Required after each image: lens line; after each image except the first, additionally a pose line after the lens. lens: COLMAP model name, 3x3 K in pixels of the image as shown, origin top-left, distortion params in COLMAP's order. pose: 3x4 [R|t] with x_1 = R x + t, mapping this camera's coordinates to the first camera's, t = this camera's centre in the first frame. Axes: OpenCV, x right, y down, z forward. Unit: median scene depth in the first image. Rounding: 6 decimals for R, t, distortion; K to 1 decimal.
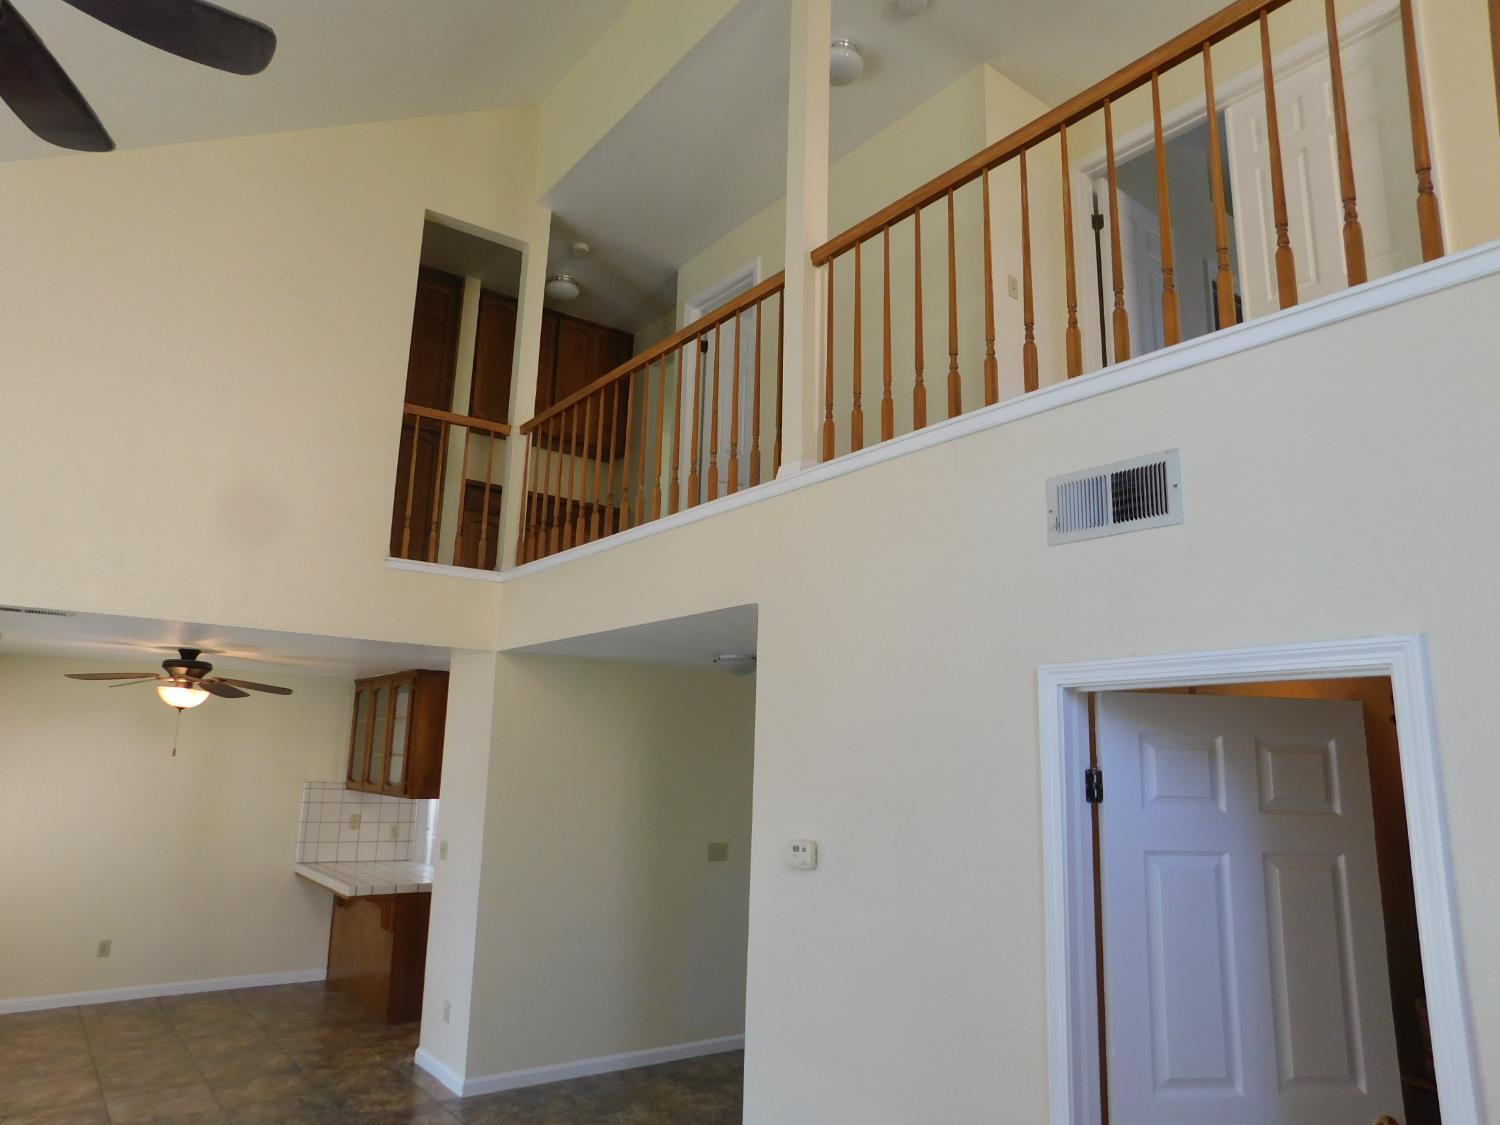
lens RADIAL K [[992.7, 0, 737.9], [0, 992.7, 547.0], [0, 0, 1]] dist [-0.064527, 0.054705]
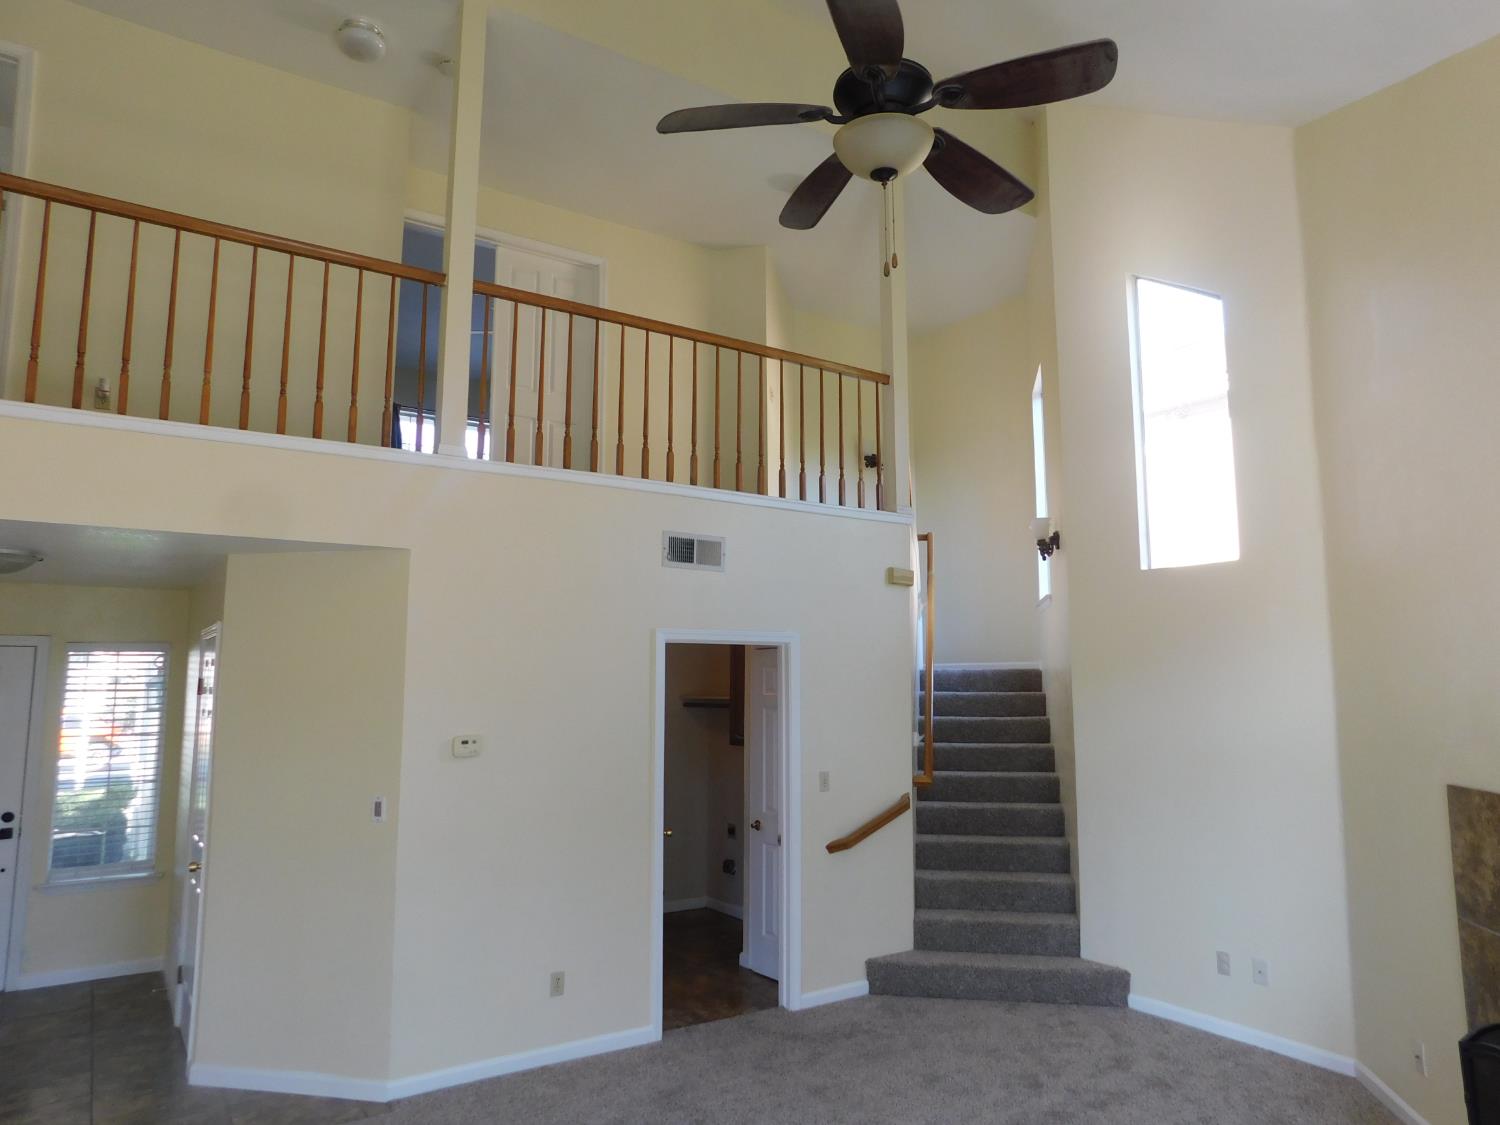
lens RADIAL K [[992.7, 0, 750.7], [0, 992.7, 557.8], [0, 0, 1]] dist [-0.064527, 0.054705]
pose [[0.050387, 0.105027, 0.993192, -0.620214], [-0.207431, 0.973870, -0.092460, 0.047059], [-0.976951, -0.201360, 0.070856, 0.266919]]
